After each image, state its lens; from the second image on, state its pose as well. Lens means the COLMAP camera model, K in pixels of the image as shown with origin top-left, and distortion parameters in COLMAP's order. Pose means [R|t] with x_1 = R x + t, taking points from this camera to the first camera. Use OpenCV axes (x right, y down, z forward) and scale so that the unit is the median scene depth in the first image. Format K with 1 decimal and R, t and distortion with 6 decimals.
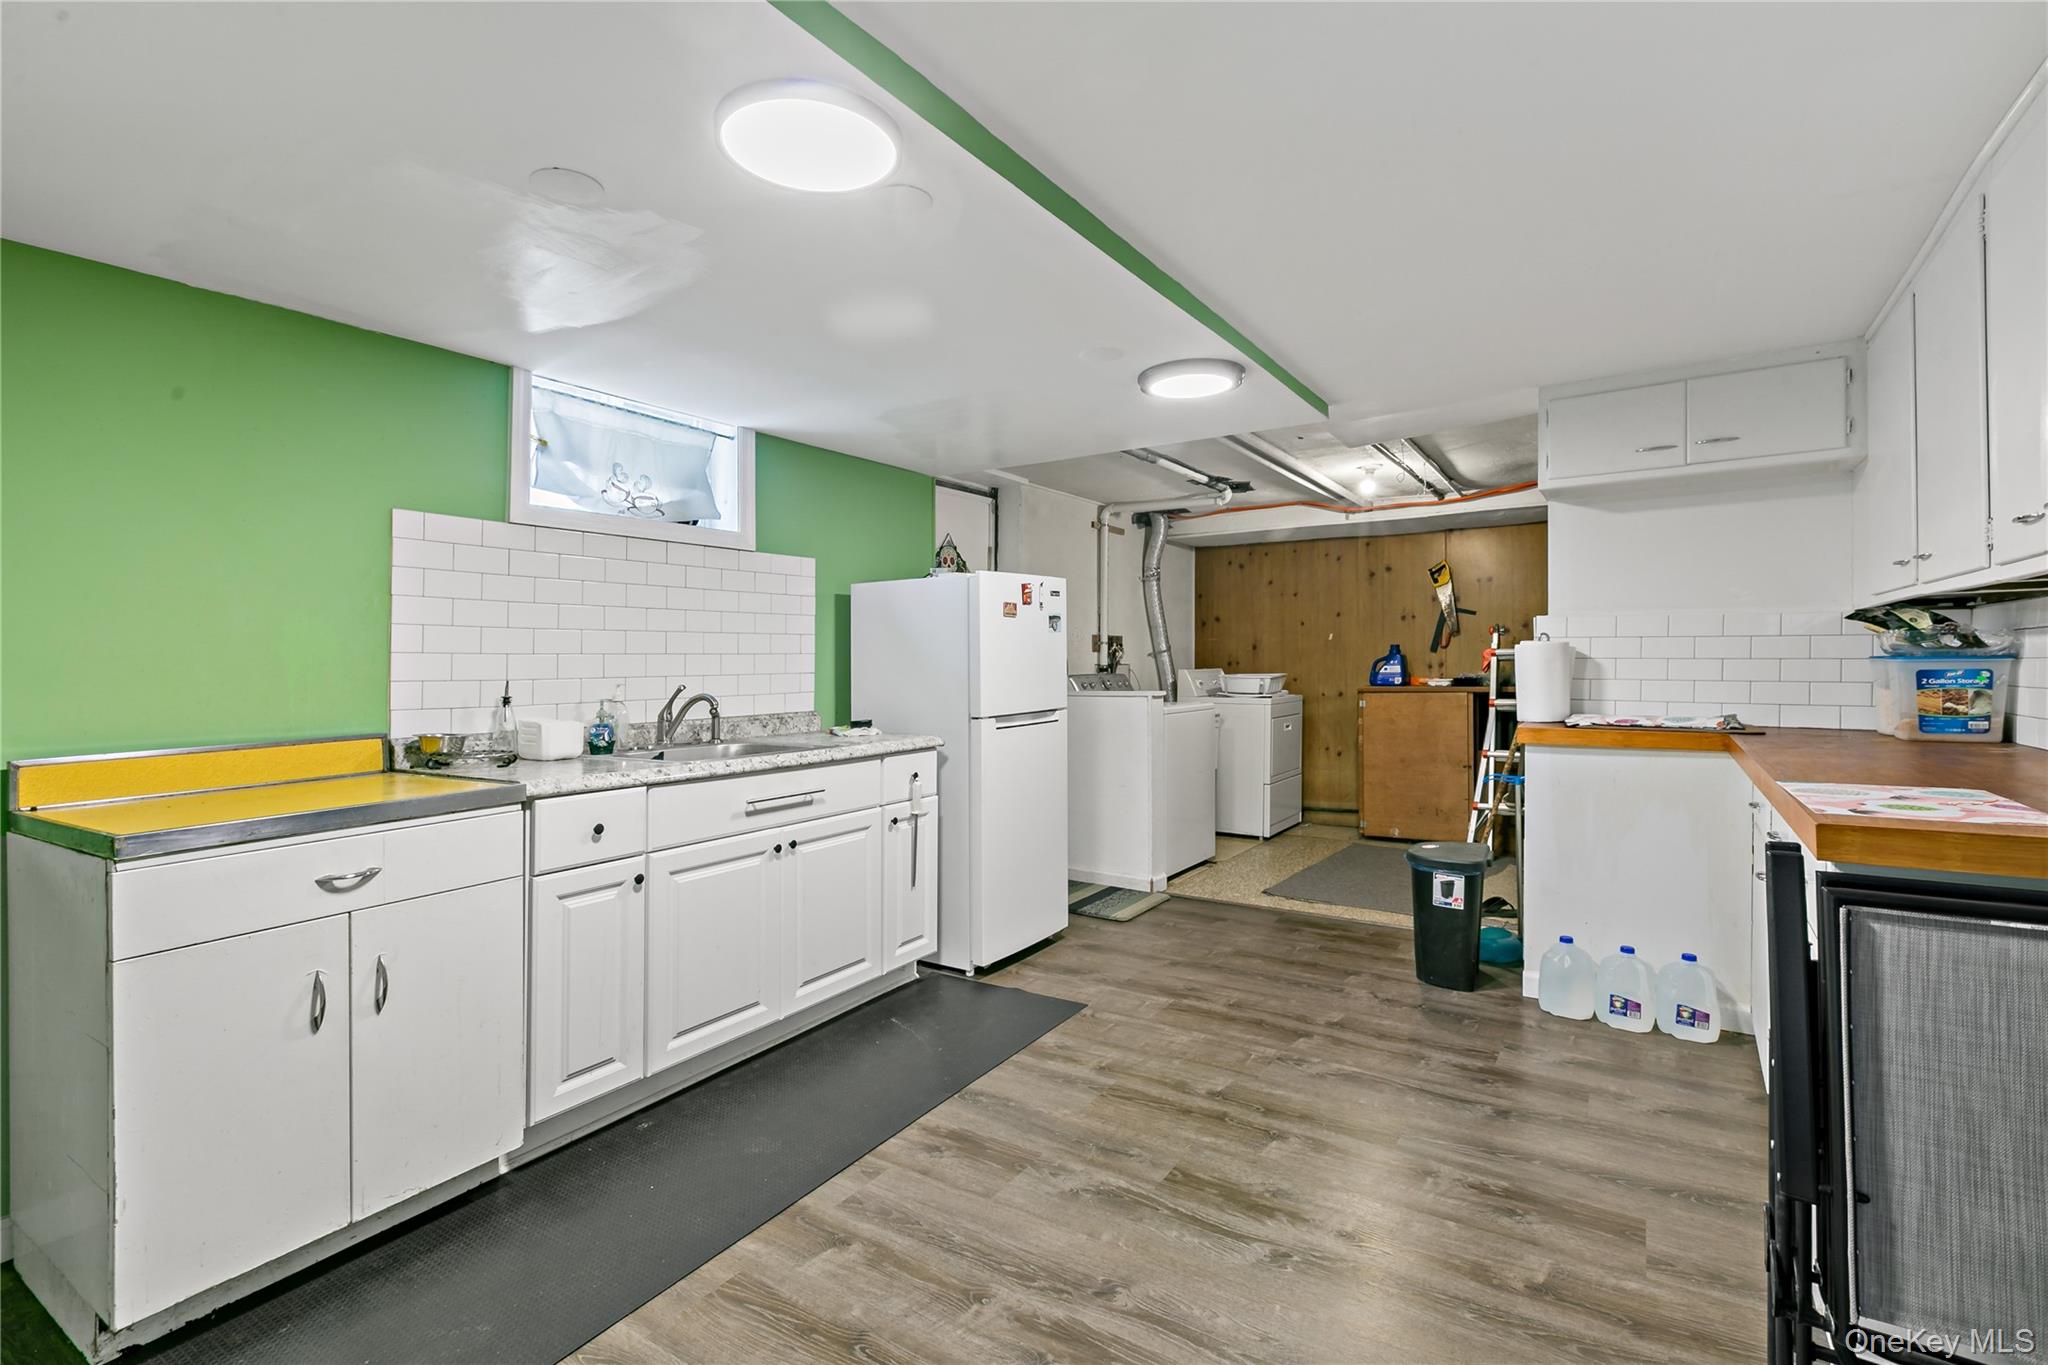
lens RADIAL K [[935.7, 0, 1029.8], [0, 935.7, 681.0], [0, 0, 1]] dist [0.003472, -0.002257]
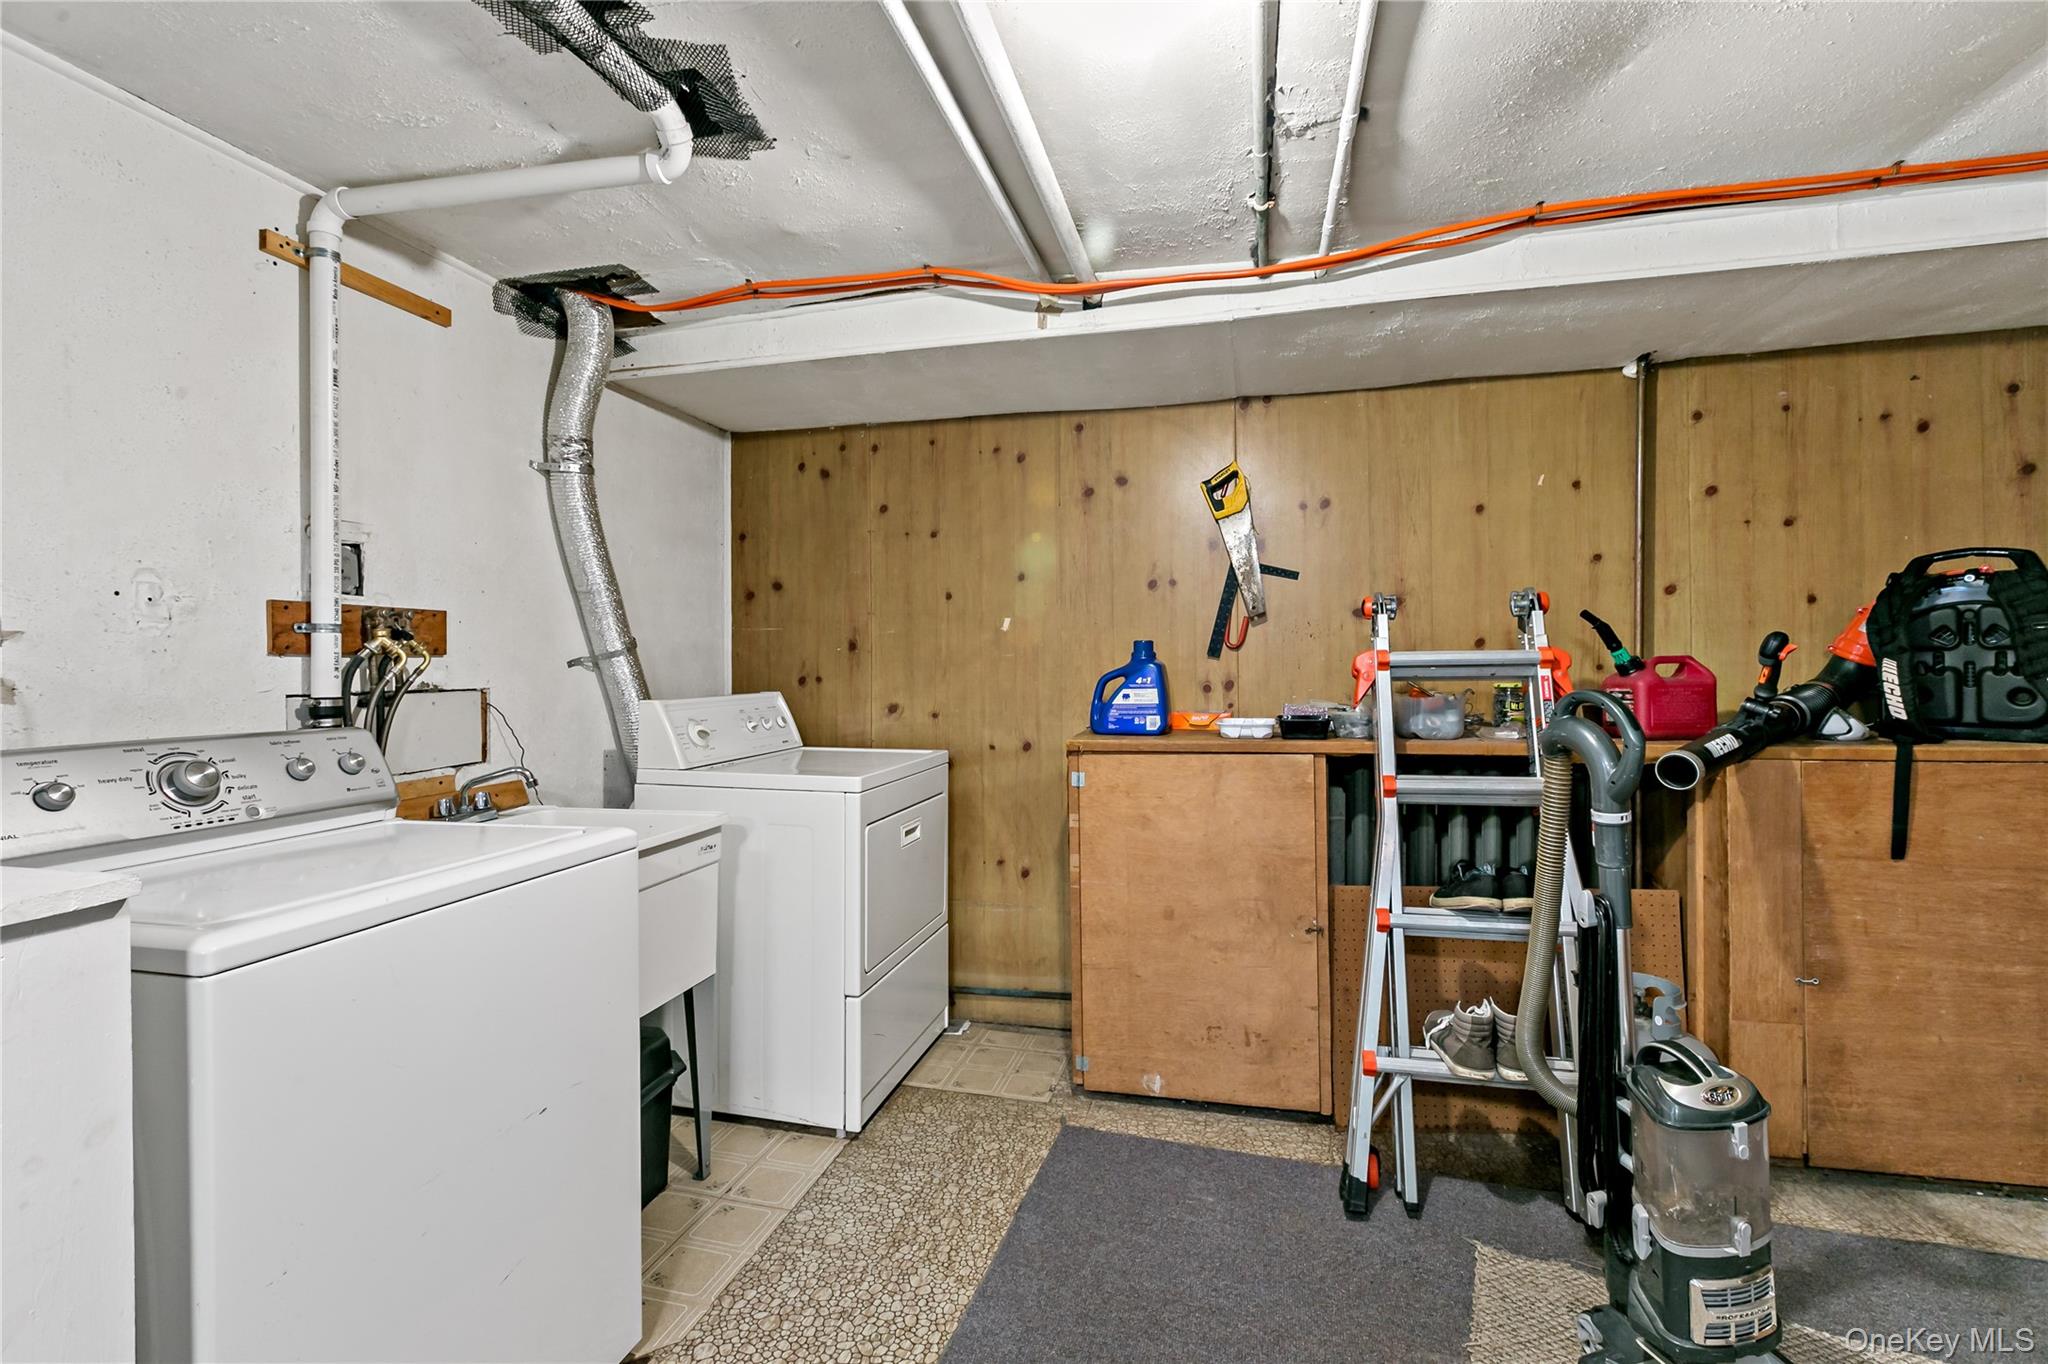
lens RADIAL K [[935.7, 0, 1023.4], [0, 935.7, 670.4], [0, 0, 1]] dist [0.003472, -0.002257]
pose [[0.946615, -0.002651, 0.322356, 0.199671], [0.006542, 0.999918, -0.010988, -0.021165], [-0.322301, 0.012510, 0.946555, 0.619485]]
